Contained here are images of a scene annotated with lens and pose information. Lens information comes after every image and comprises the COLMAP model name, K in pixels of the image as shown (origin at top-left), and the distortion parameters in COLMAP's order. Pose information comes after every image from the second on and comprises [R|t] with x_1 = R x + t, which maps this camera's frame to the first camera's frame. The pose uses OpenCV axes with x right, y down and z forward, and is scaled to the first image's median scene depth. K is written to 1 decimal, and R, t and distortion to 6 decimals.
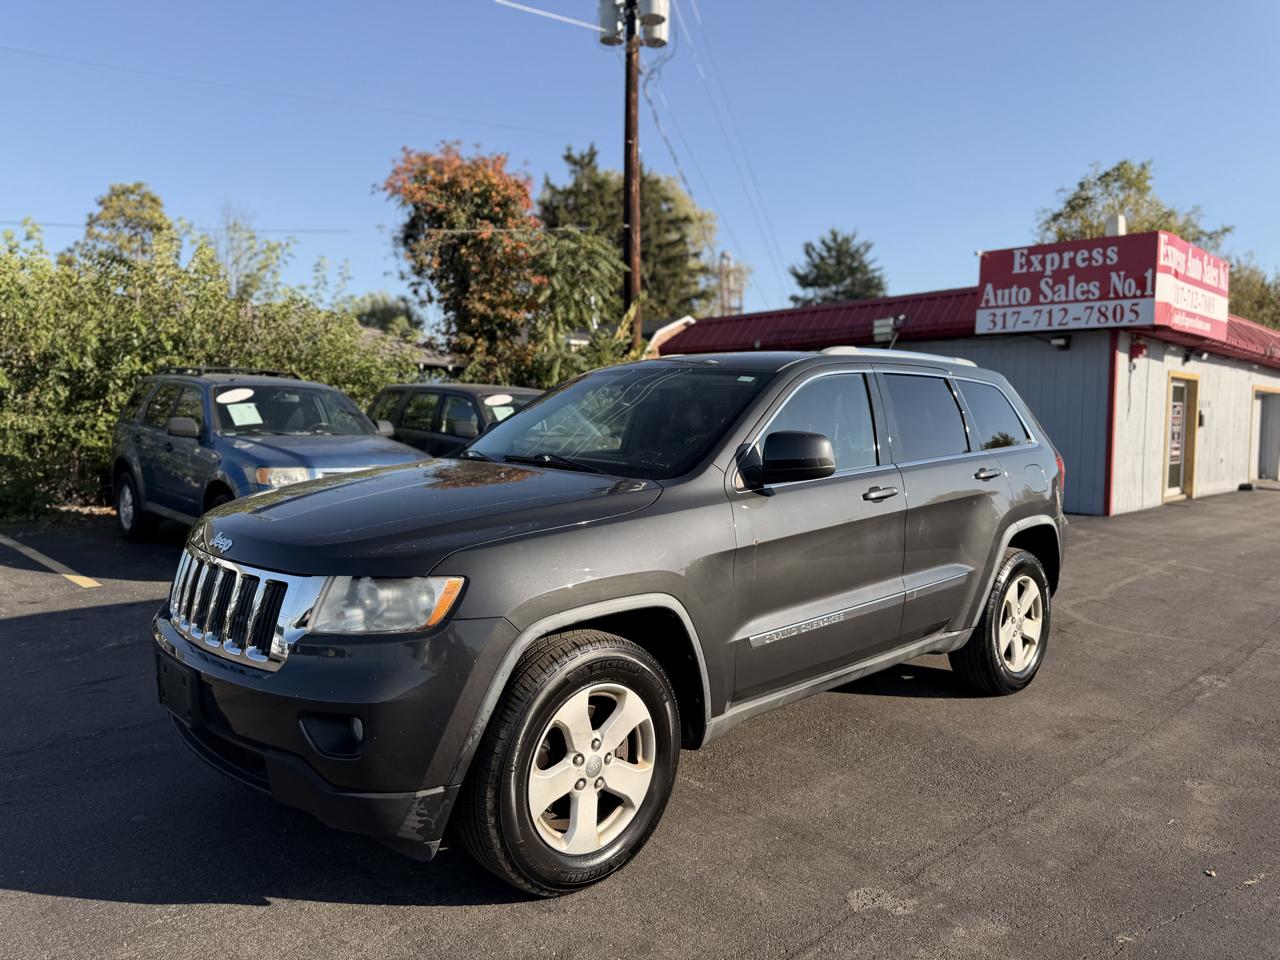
lens RADIAL K [[908.6, 0, 651.4], [0, 908.6, 469.5], [0, 0, 1]] dist [0.029987, -0.040479]
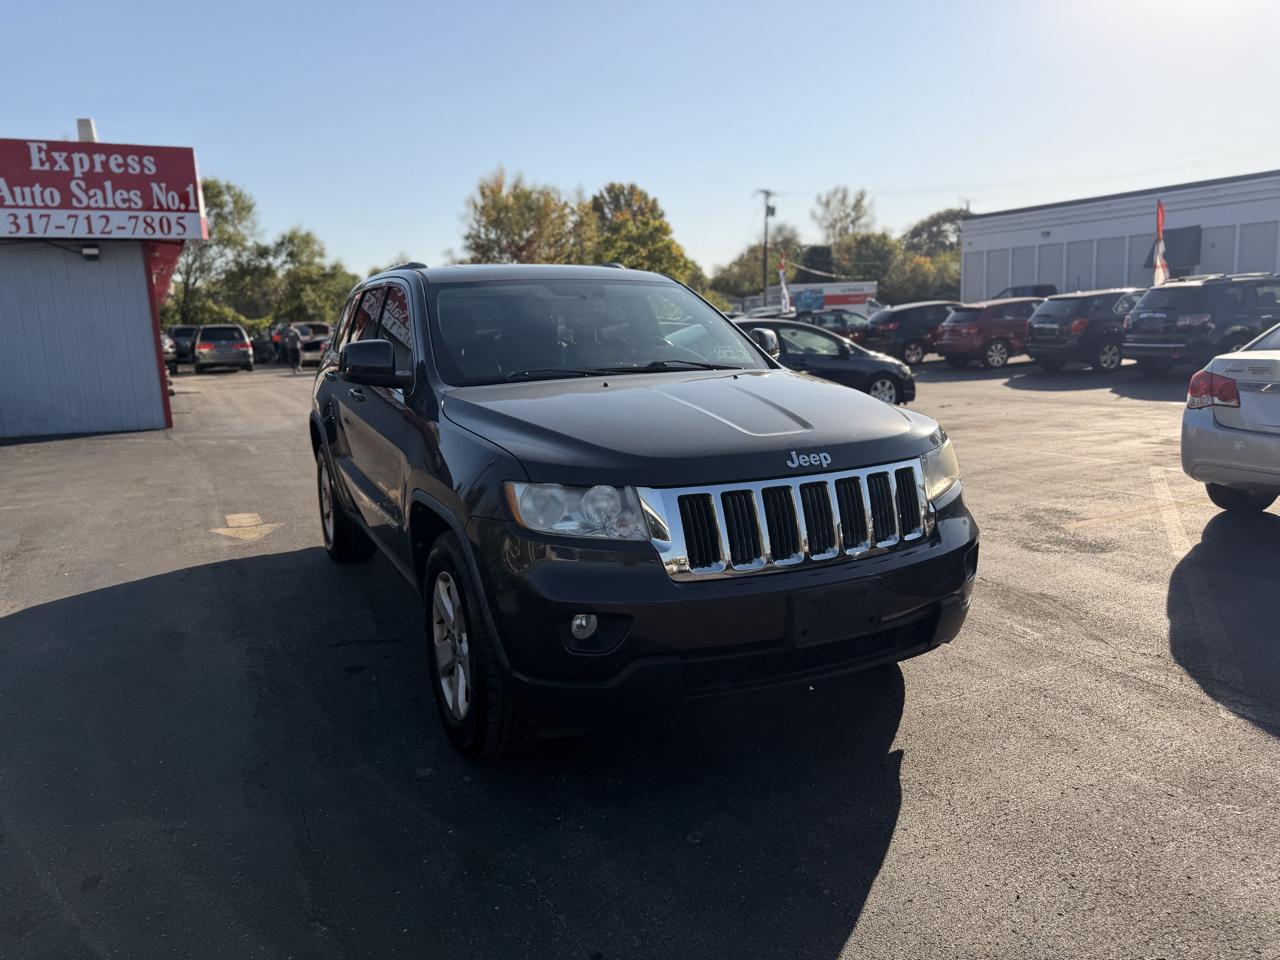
lens RADIAL K [[908.6, 0, 638.5], [0, 908.6, 465.2], [0, 0, 1]] dist [0.029987, -0.040479]
pose [[0.303649, -0.176226, 0.936345, -0.320200], [0.093548, 0.983512, 0.154767, -0.017724], [-0.948180, 0.040599, 0.315128, 0.195771]]
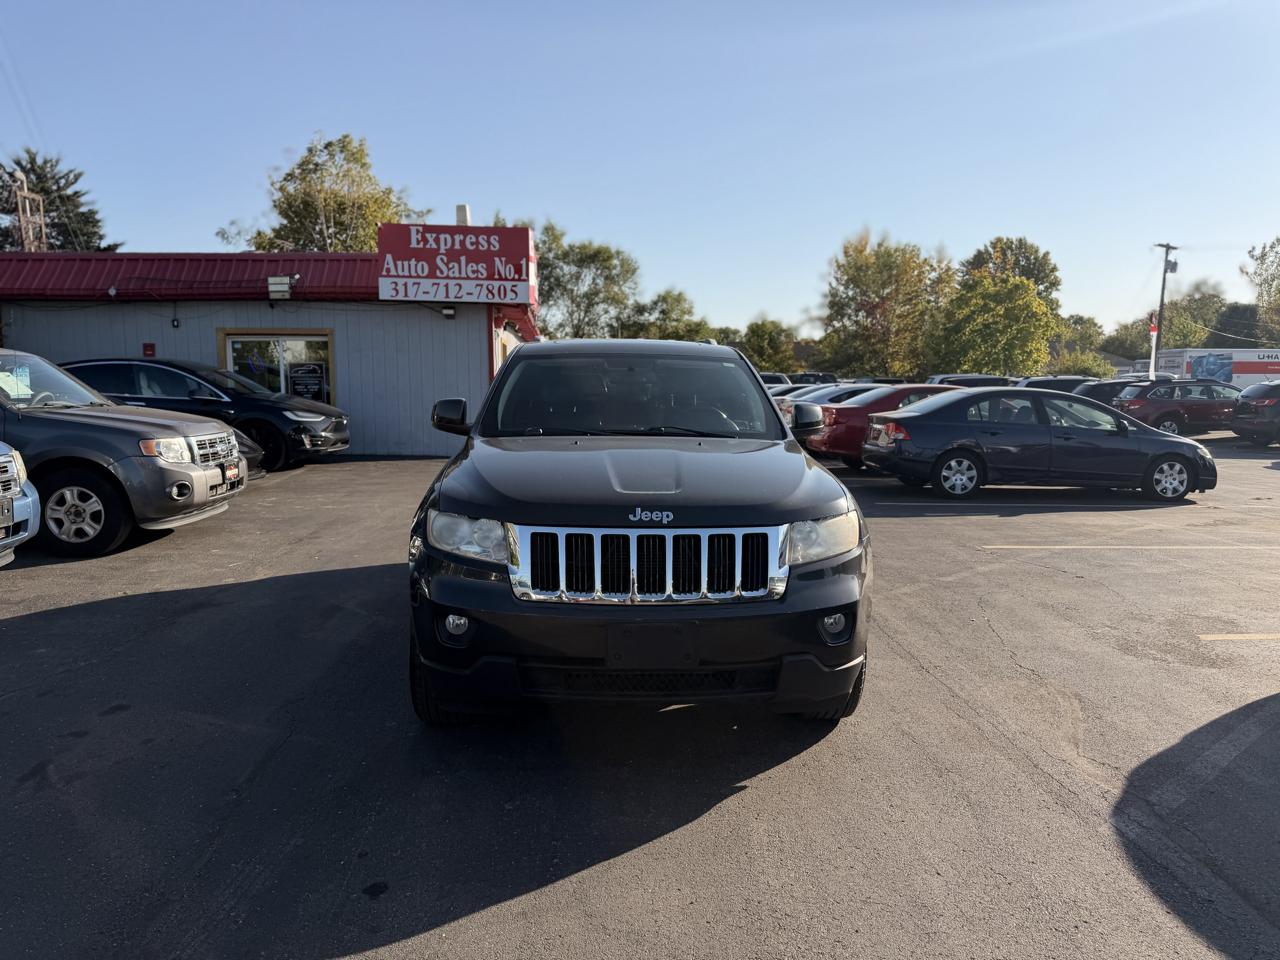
lens RADIAL K [[897.5, 0, 644.5], [0, 897.5, 471.6], [0, 0, 1]] dist [0.062659, -0.067925]
pose [[0.649944, -0.089190, 0.754730, -0.299665], [0.046698, 0.995900, 0.077475, -0.014439], [-0.758546, -0.015110, 0.651445, 0.060066]]
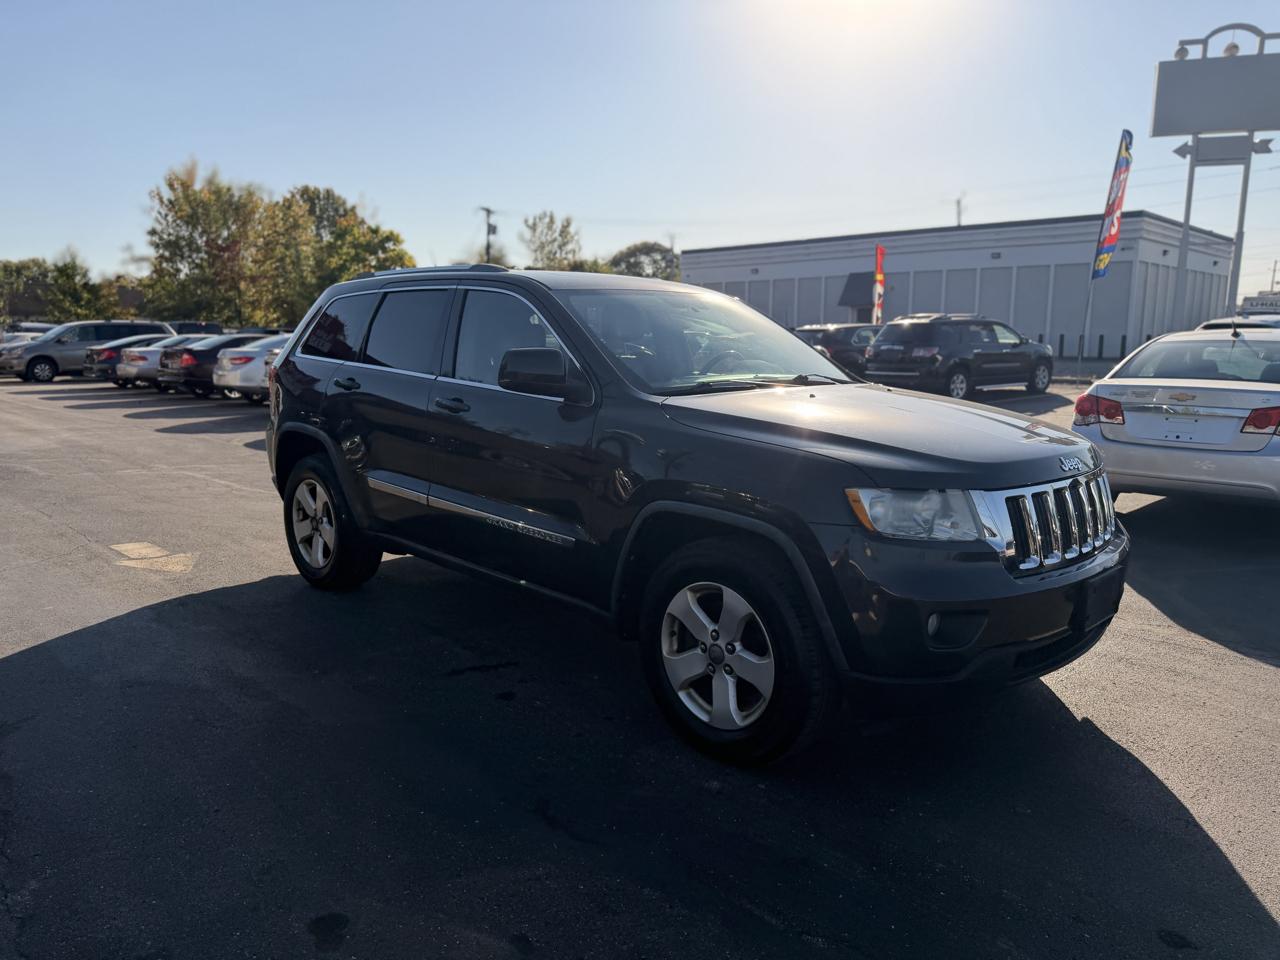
lens RADIAL K [[908.6, 0, 637.2], [0, 908.6, 481.1], [0, 0, 1]] dist [0.029987, -0.040479]
pose [[-0.016061, -0.174814, 0.984470, -0.344334], [0.053765, 0.983022, 0.175434, -0.026253], [-0.998424, 0.055747, -0.006389, 0.342116]]
